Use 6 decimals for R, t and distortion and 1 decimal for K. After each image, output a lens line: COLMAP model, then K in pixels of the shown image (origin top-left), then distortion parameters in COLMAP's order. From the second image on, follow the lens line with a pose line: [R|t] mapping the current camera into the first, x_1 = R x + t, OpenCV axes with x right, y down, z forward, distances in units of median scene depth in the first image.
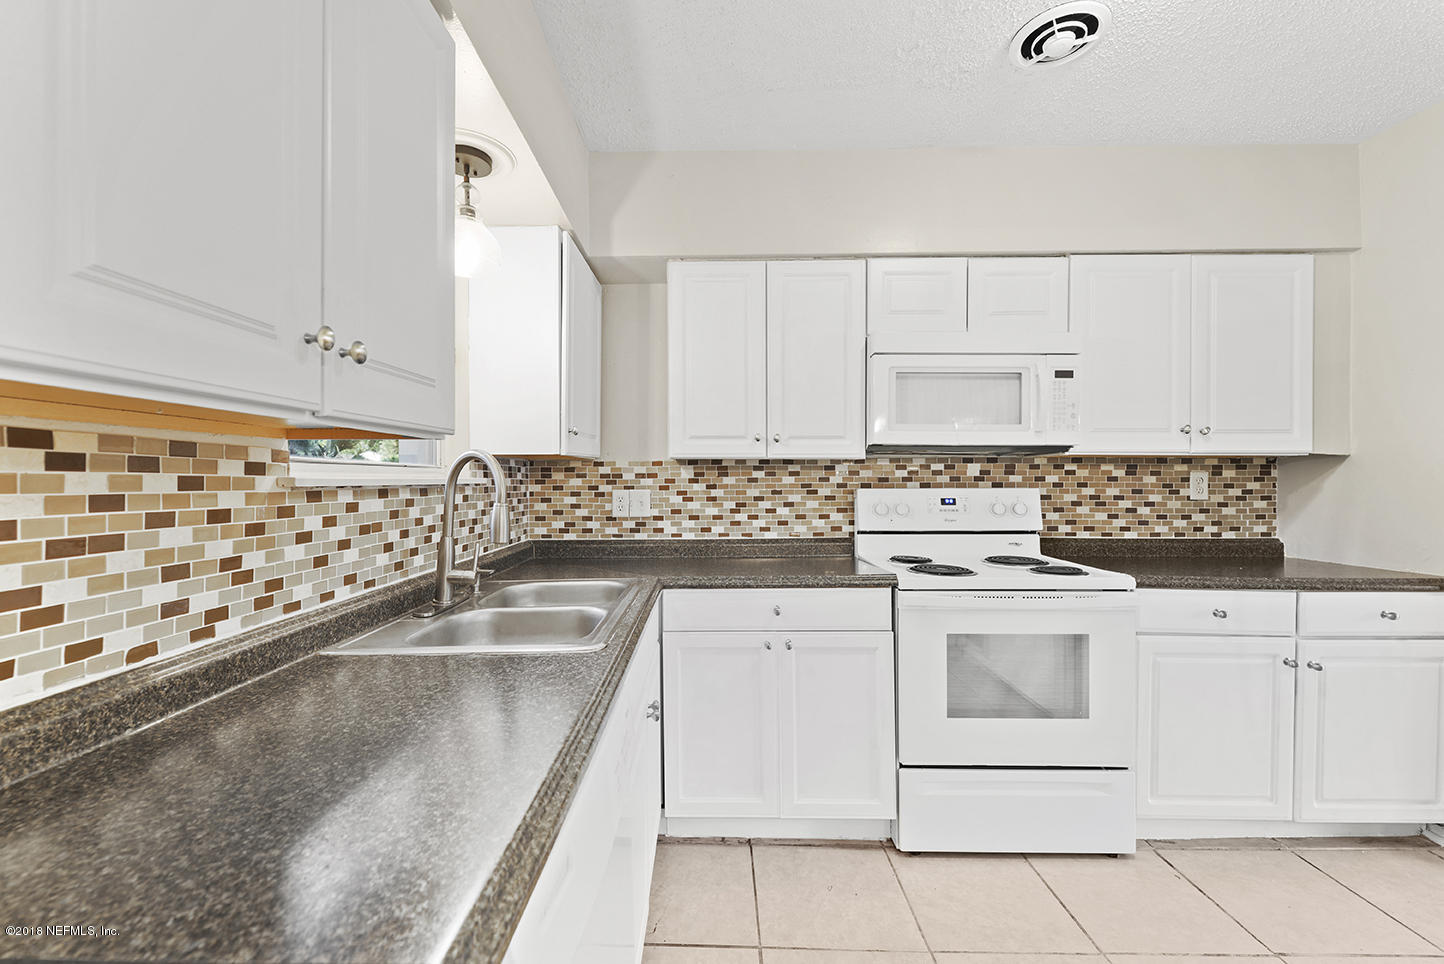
lens RADIAL K [[609.5, 0, 697.5], [0, 609.5, 474.5], [0, 0, 1]] dist [-0.006052, -0.001505]
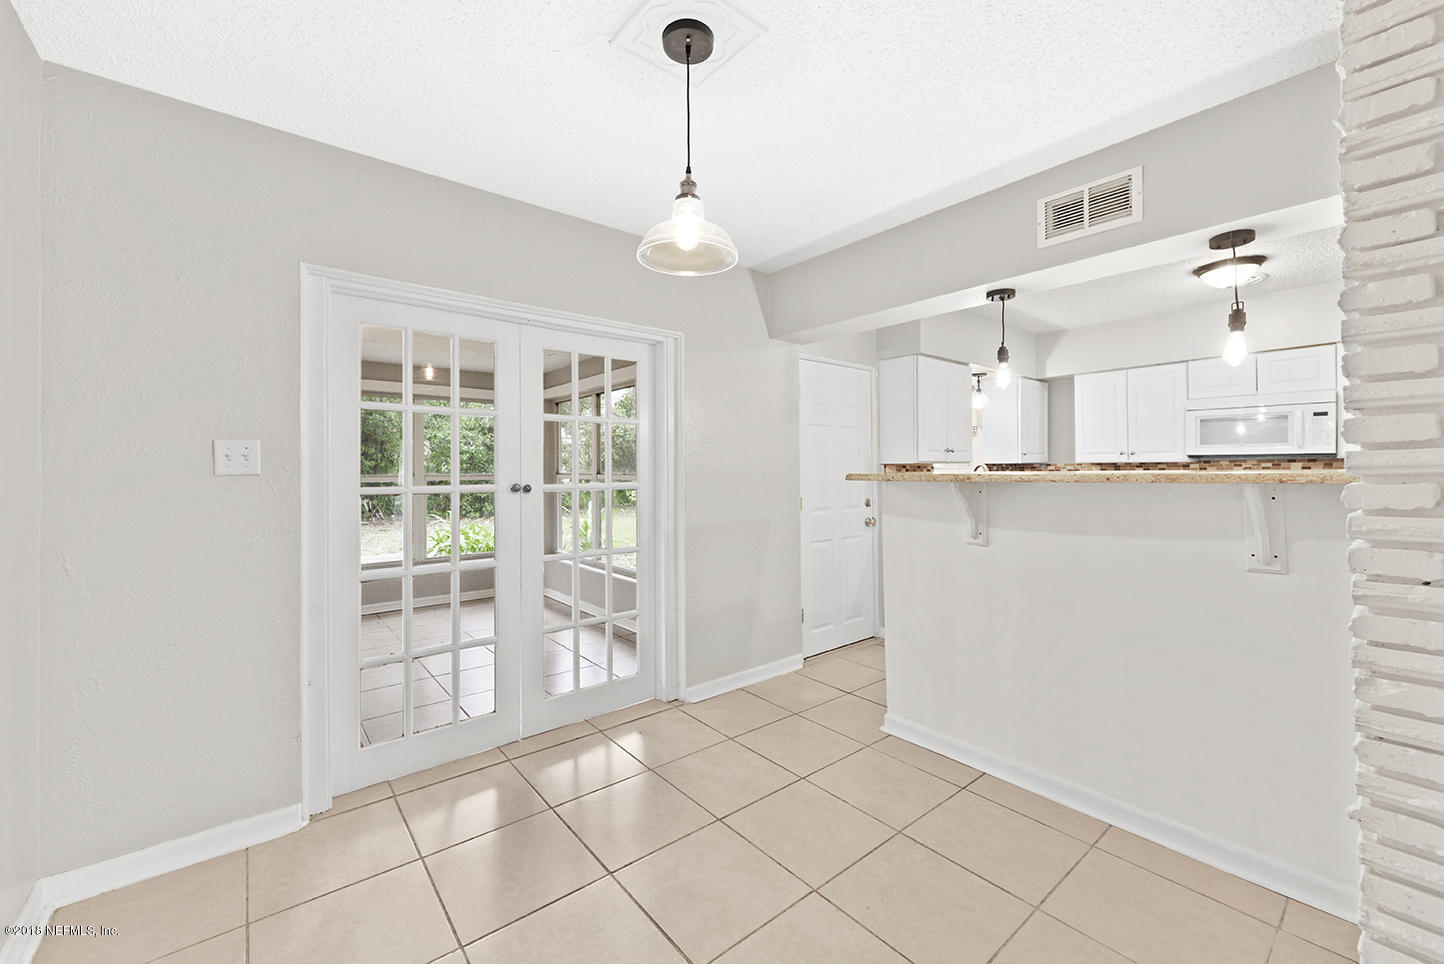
lens RADIAL K [[575.1, 0, 707.5], [0, 575.1, 470.2], [0, 0, 1]] dist [0.001382, -0.002432]
pose [[0.639360, -0.001655, -0.768906, 0.808636], [0.005189, 0.999984, 0.002162, -0.012204], [0.768890, -0.005373, 0.639358, -1.592720]]
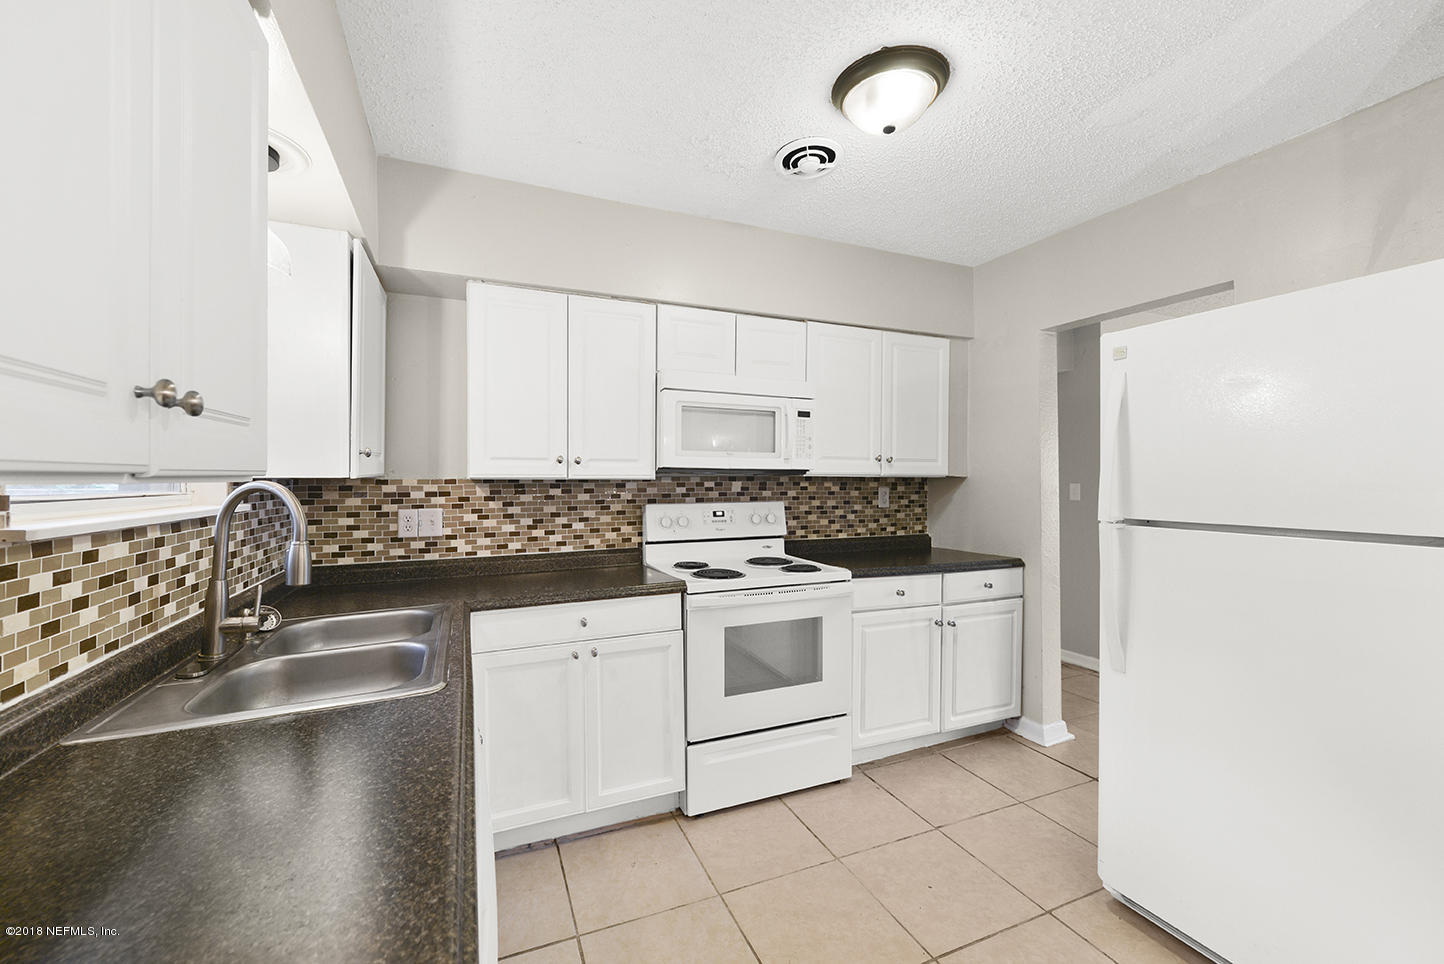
lens RADIAL K [[575.1, 0, 714.2], [0, 575.1, 476.1], [0, 0, 1]] dist [0.001382, -0.002432]
pose [[0.910108, 0.004632, 0.414345, -0.078918], [-0.004881, 0.999988, -0.000458, -0.036283], [-0.414342, -0.001606, 0.910120, -0.030221]]
